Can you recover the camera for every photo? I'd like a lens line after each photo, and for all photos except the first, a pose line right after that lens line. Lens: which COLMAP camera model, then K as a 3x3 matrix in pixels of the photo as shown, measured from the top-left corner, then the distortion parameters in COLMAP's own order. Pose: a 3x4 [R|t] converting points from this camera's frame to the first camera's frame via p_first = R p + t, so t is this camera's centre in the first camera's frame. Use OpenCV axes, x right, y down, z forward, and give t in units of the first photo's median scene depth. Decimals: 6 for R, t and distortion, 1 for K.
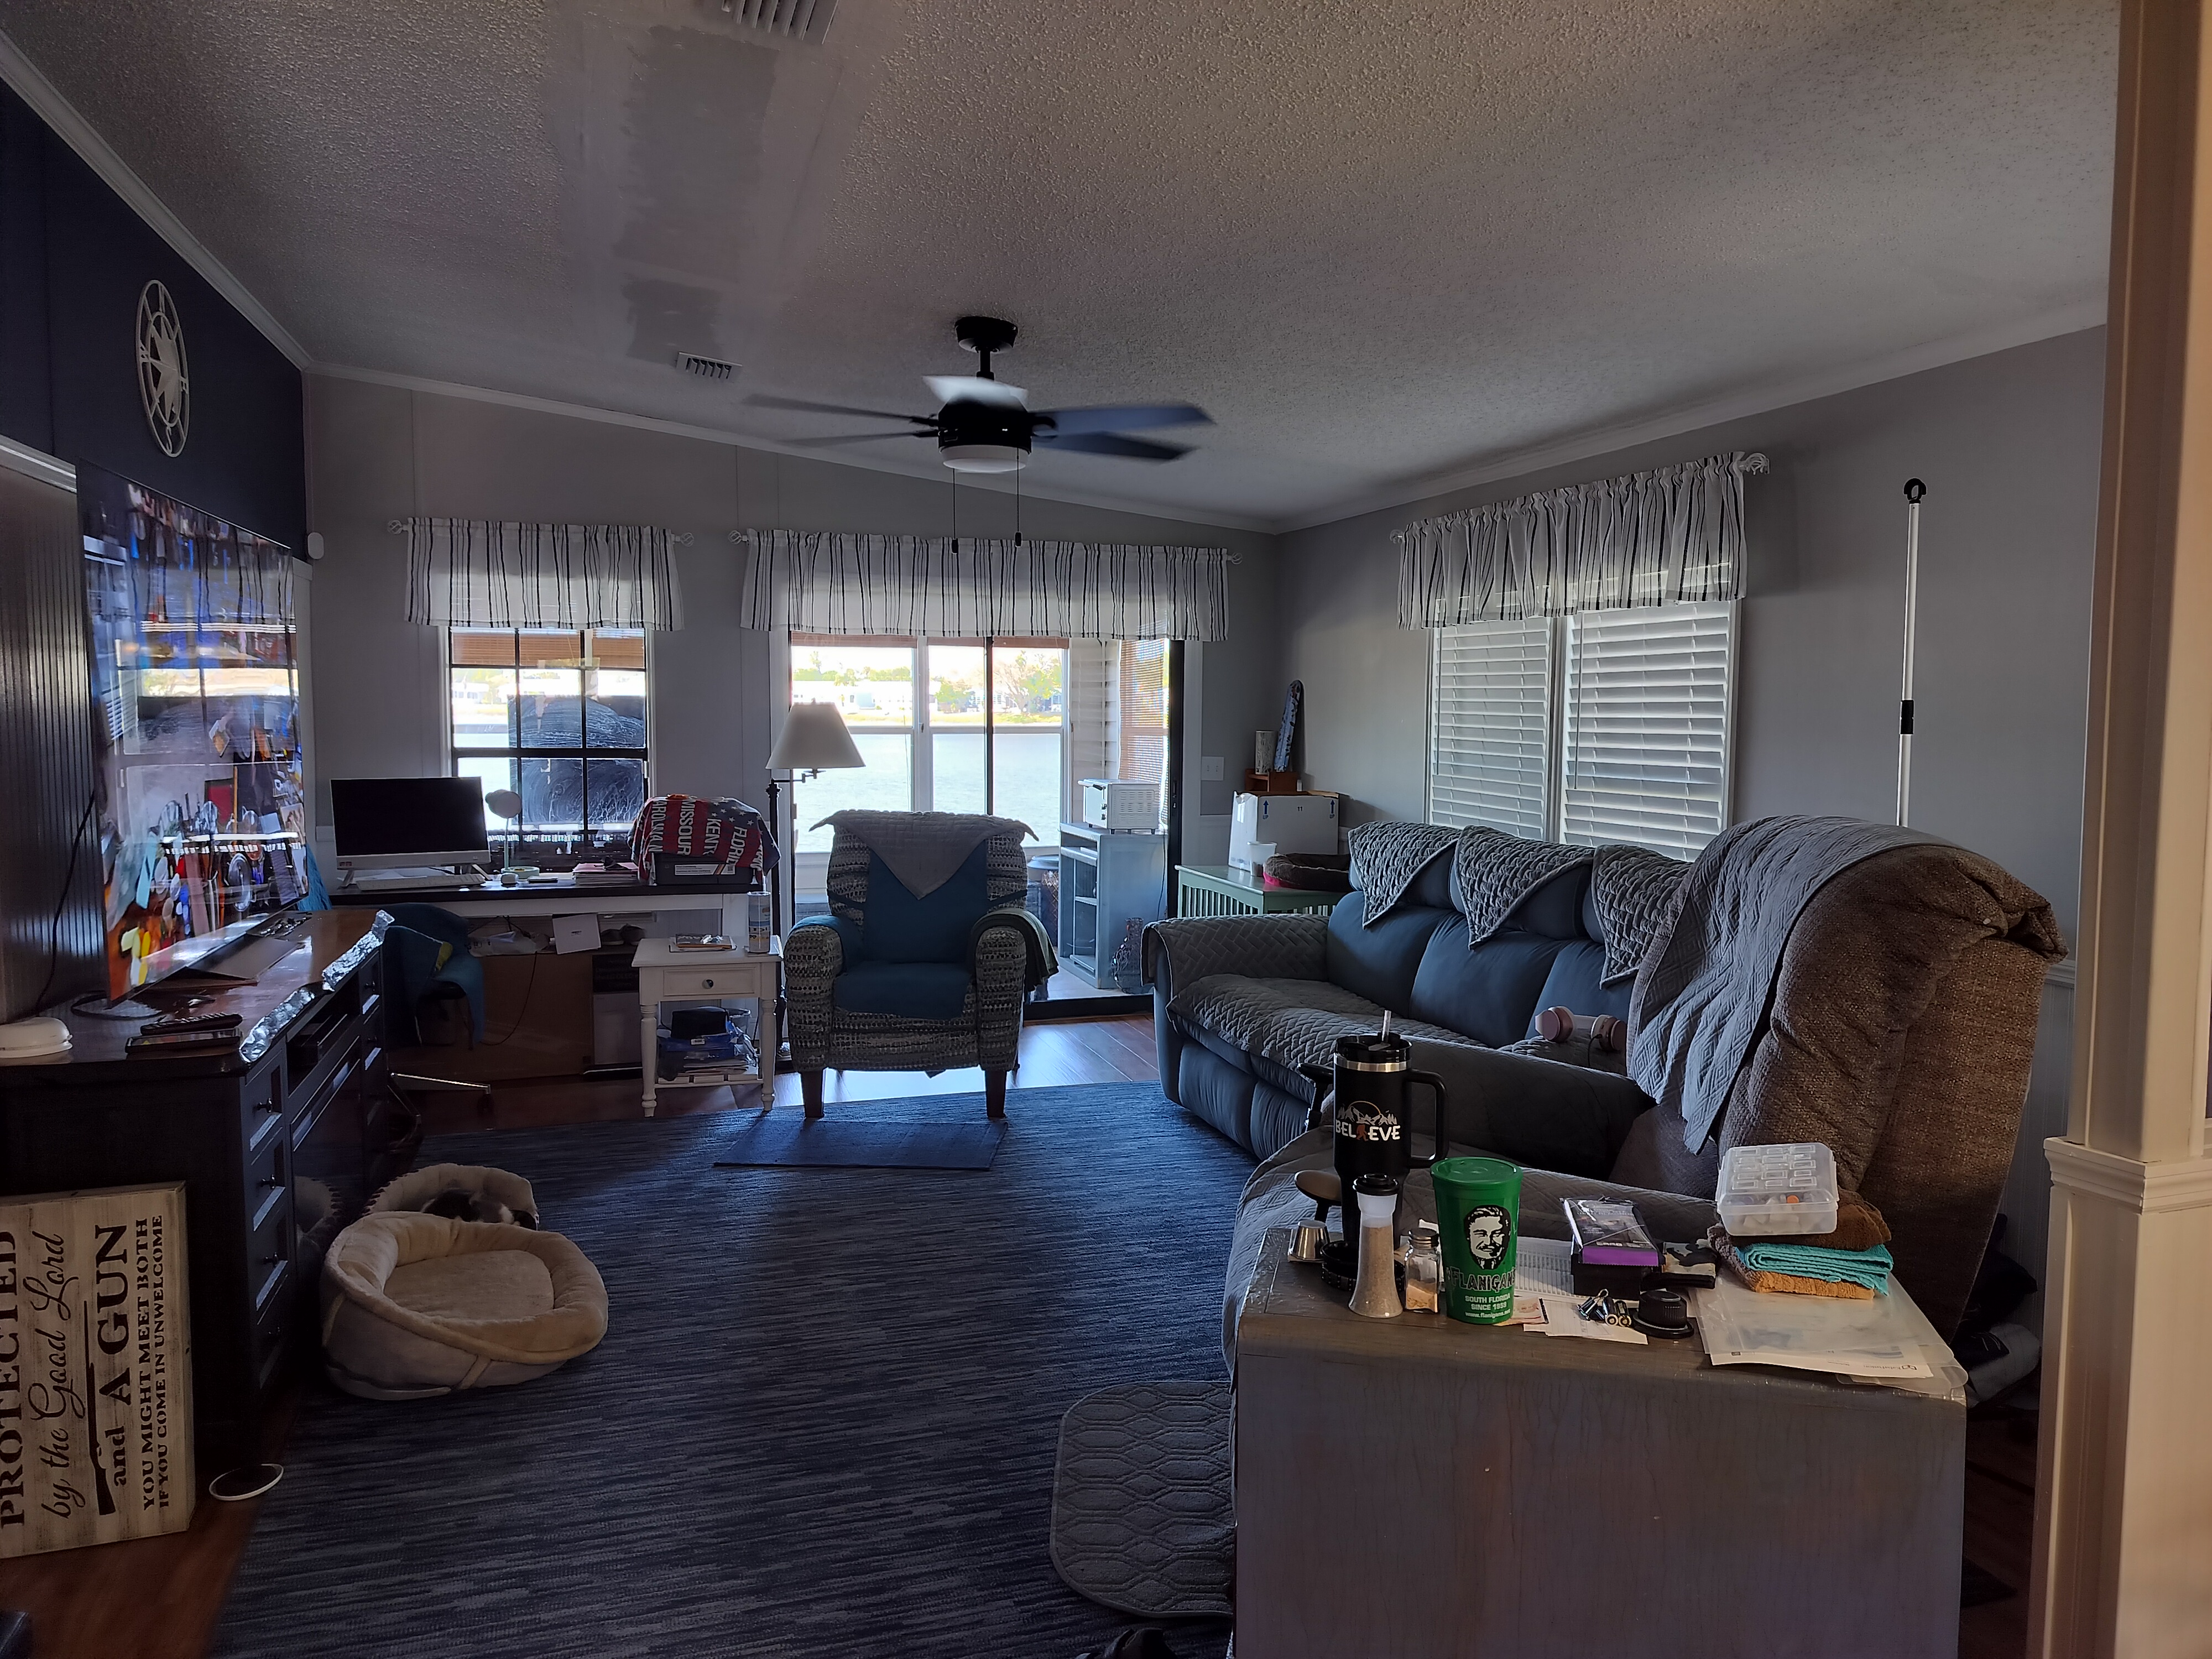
lens RADIAL K [[1552.0, 0, 1090.7], [0, 1552.0, 830.2], [0, 0, 1]] dist [0.051924, -0.061090]
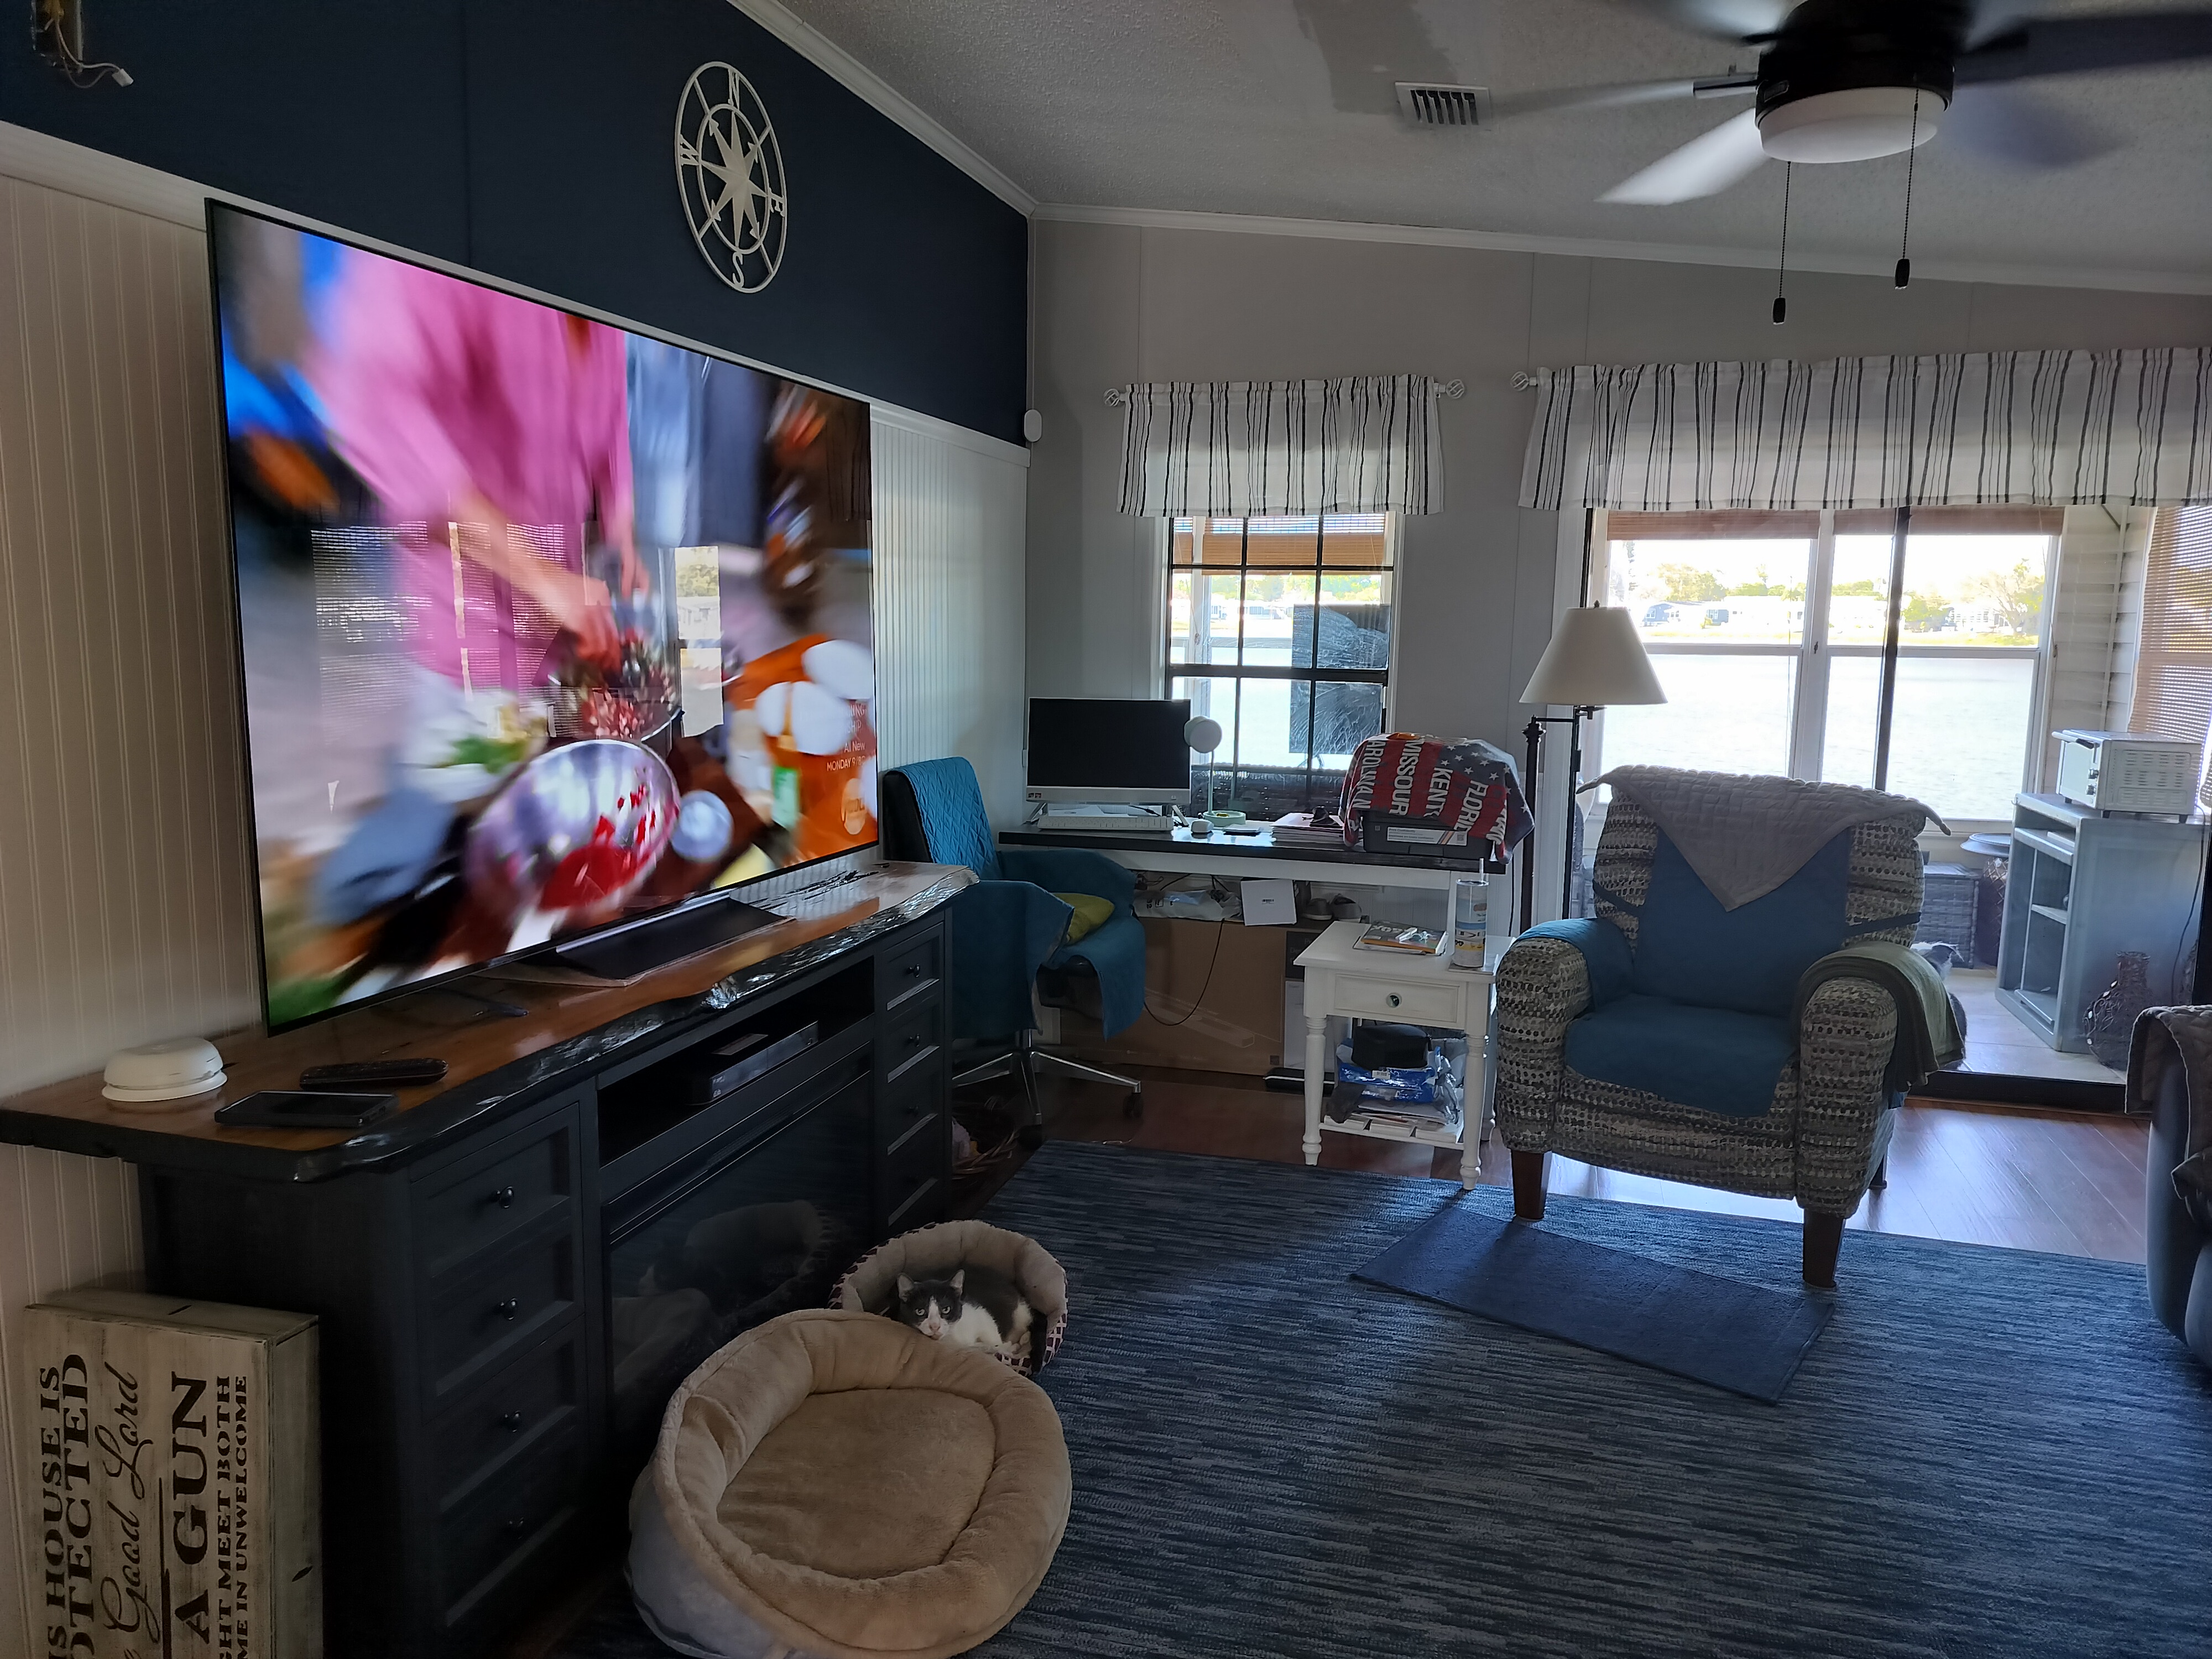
lens RADIAL K [[1552.0, 0, 1090.7], [0, 1552.0, 830.2], [0, 0, 1]] dist [0.051924, -0.061090]
pose [[0.839236, 0.079777, -0.537884, 0.015212], [-0.051613, 0.996400, 0.067253, -0.019555], [0.541313, -0.028679, 0.840332, 0.304970]]
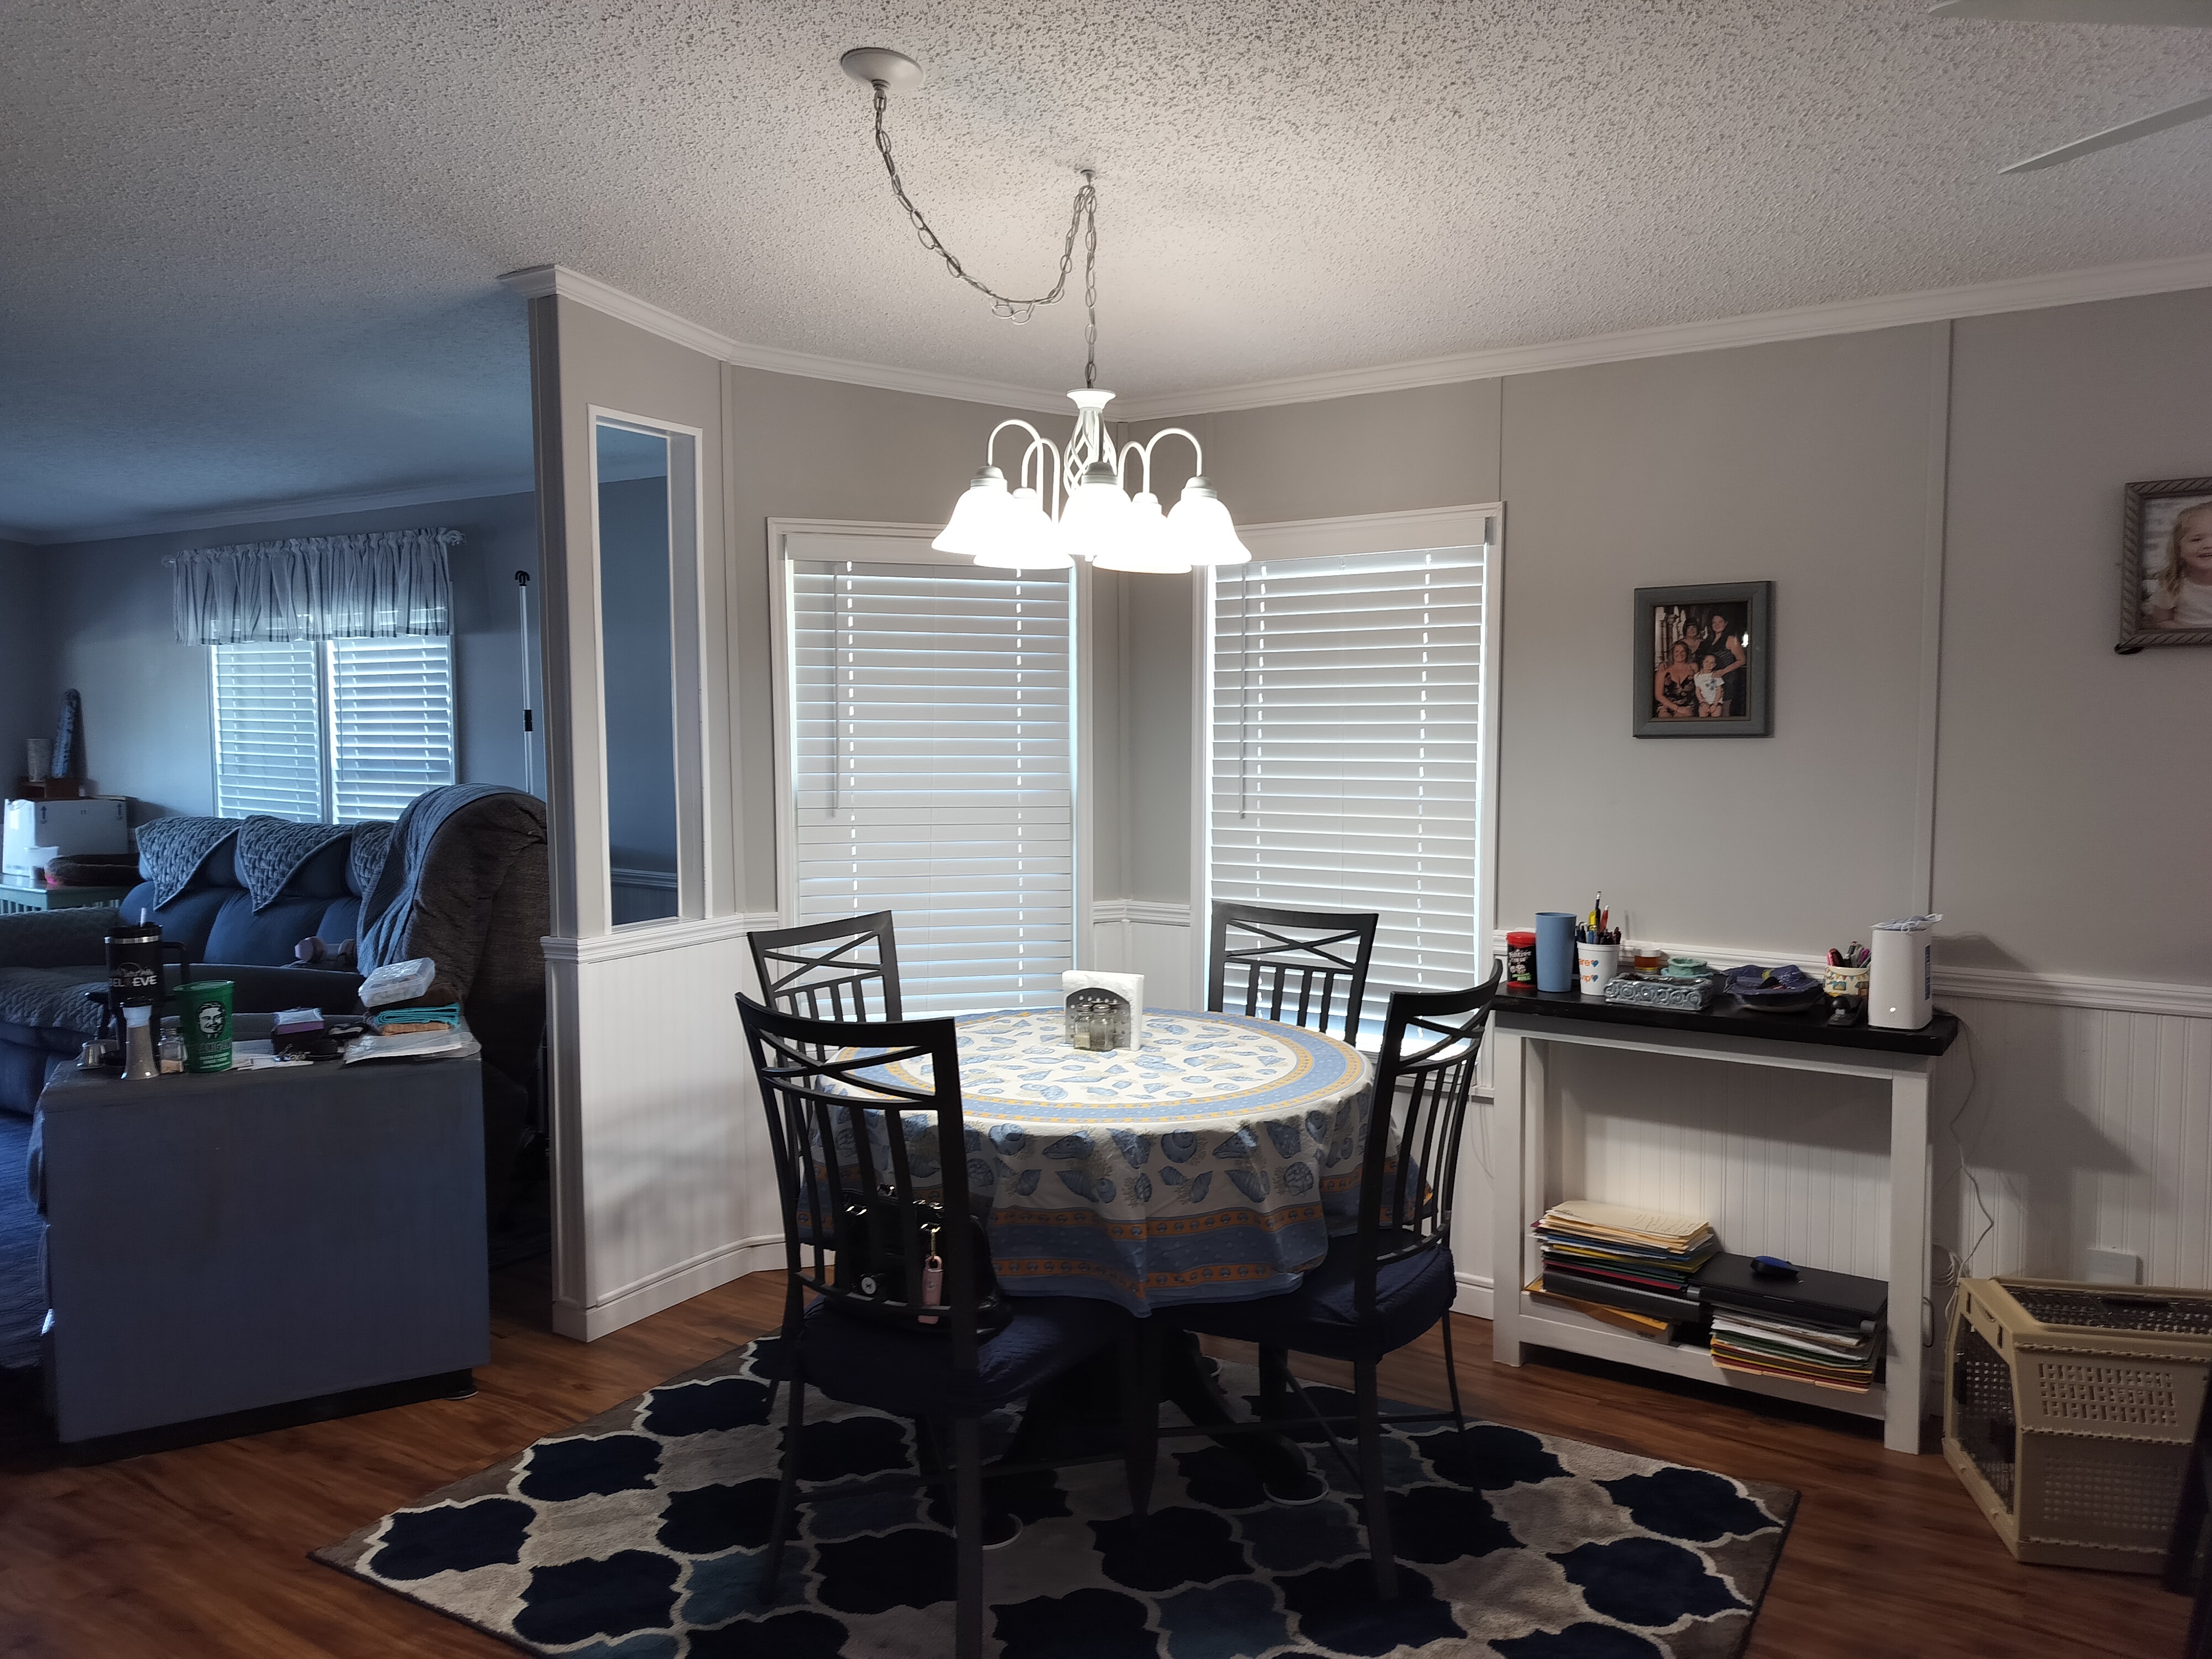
lens RADIAL K [[1552.0, 0, 1090.7], [0, 1552.0, 830.2], [0, 0, 1]] dist [0.051924, -0.061090]
pose [[0.763517, -0.050572, 0.643805, -0.039789], [0.054247, 0.998428, 0.014094, 0.028705], [-0.643505, 0.024164, 0.765060, -0.348030]]
